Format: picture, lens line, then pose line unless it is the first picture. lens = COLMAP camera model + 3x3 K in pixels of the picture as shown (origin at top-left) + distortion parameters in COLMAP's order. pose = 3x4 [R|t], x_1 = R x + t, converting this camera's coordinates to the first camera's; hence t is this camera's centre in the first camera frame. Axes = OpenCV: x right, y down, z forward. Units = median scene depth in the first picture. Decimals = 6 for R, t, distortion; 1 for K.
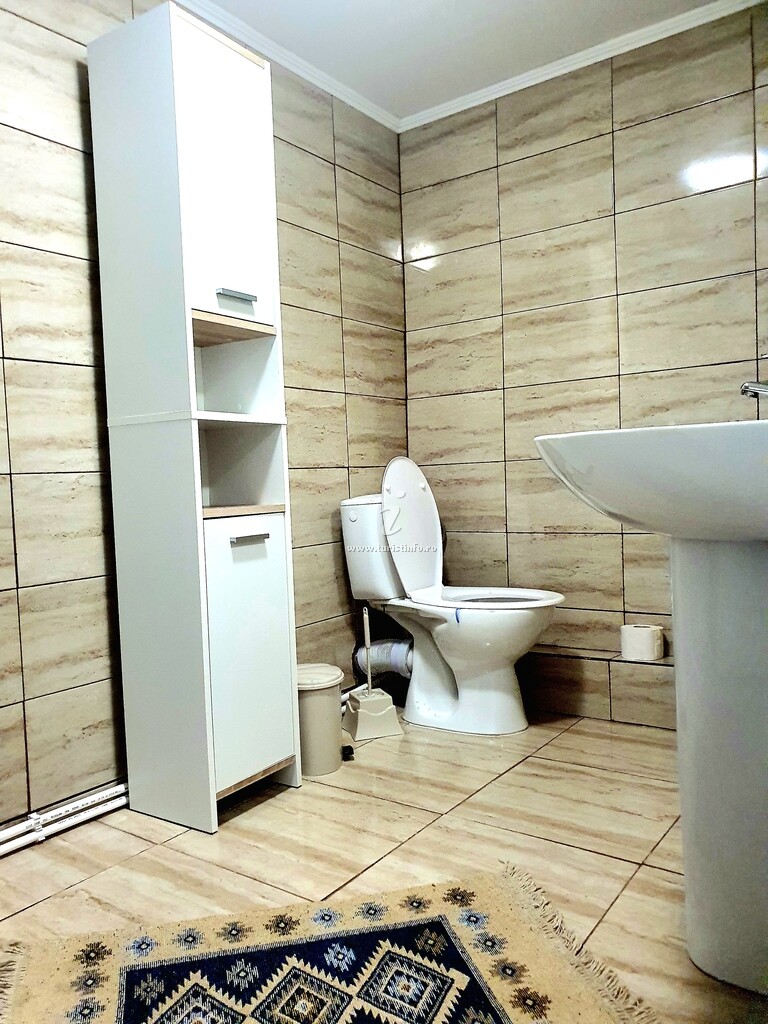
lens RADIAL K [[769.8, 0, 384.0], [0, 769.8, 512.0], [0, 0, 1]] dist [-0.000417, -0.002913]
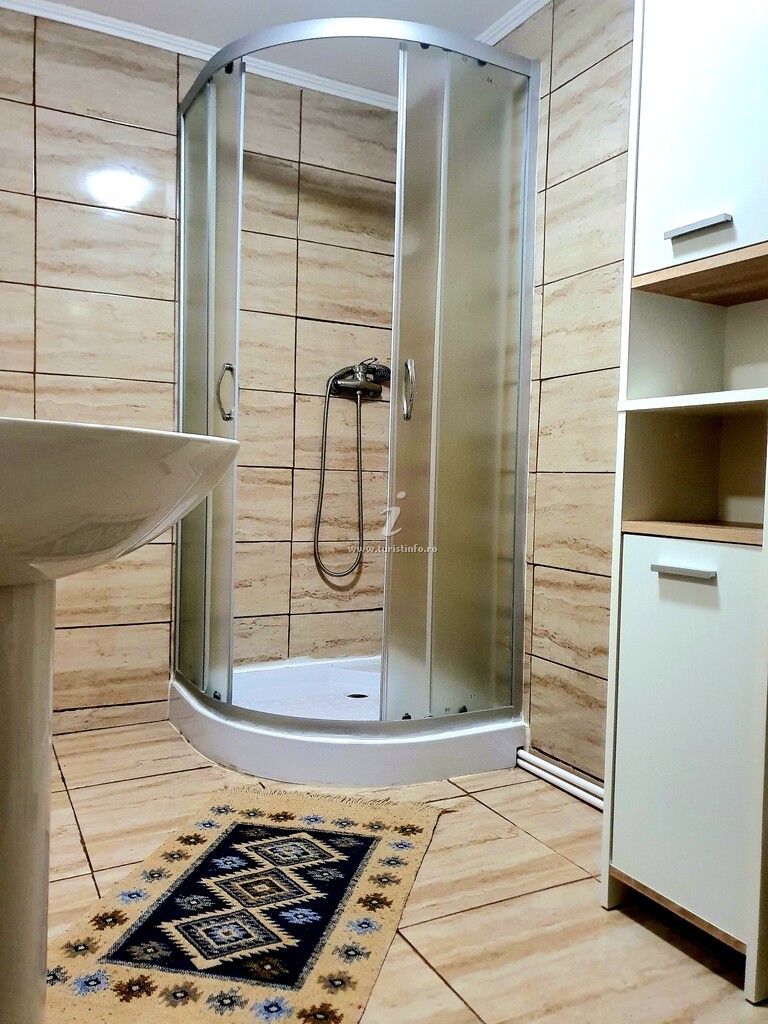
lens RADIAL K [[816.4, 0, 384.0], [0, 816.4, 512.0], [0, 0, 1]] dist [-0.001871, 0.003787]
pose [[-0.446345, 0.064886, -0.892505, 0.889262], [-0.053235, 0.993676, 0.098865, -0.114727], [0.893276, 0.091641, -0.440069, 1.565089]]
